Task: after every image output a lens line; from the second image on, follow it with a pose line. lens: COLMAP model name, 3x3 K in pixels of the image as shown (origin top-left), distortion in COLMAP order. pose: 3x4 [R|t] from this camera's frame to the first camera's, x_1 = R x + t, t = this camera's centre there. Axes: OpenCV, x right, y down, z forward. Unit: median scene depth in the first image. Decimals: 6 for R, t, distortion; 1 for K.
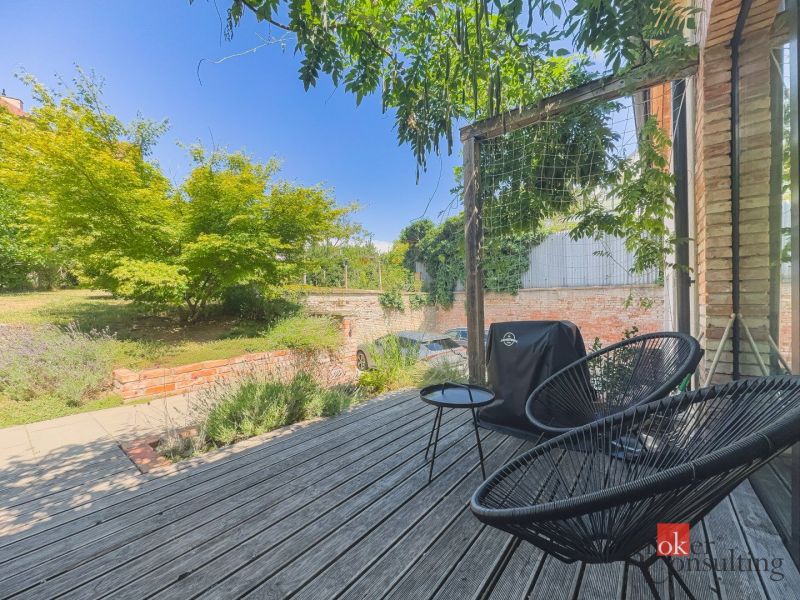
lens RADIAL K [[322.4, 0, 400.0], [0, 322.4, 300.0], [0, 0, 1]] dist [-0.000439, -0.000037]
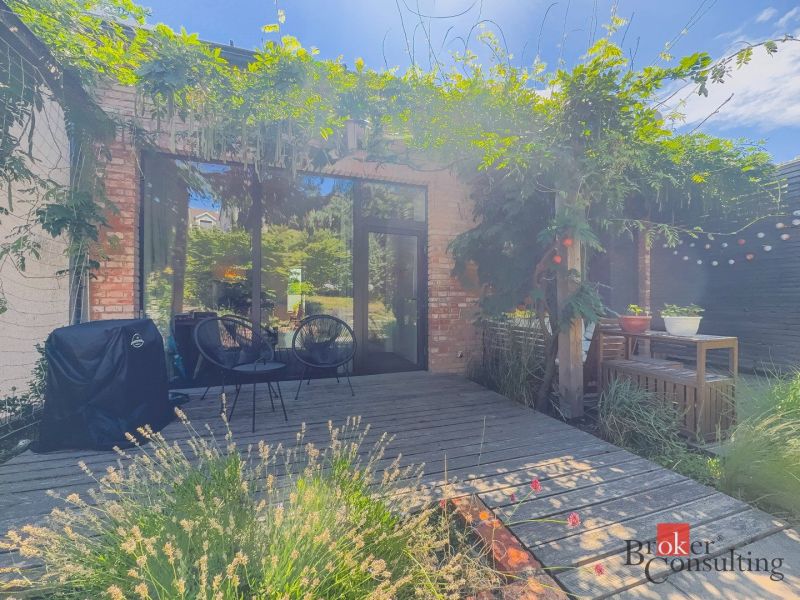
lens RADIAL K [[322.4, 0, 400.0], [0, 322.4, 300.0], [0, 0, 1]] dist [-0.000439, -0.000037]
pose [[-0.836001, 0.012531, 0.548585, -1.156701], [0.006059, 0.999889, -0.013606, 0.029408], [-0.548695, -0.008050, -0.835984, 1.917342]]
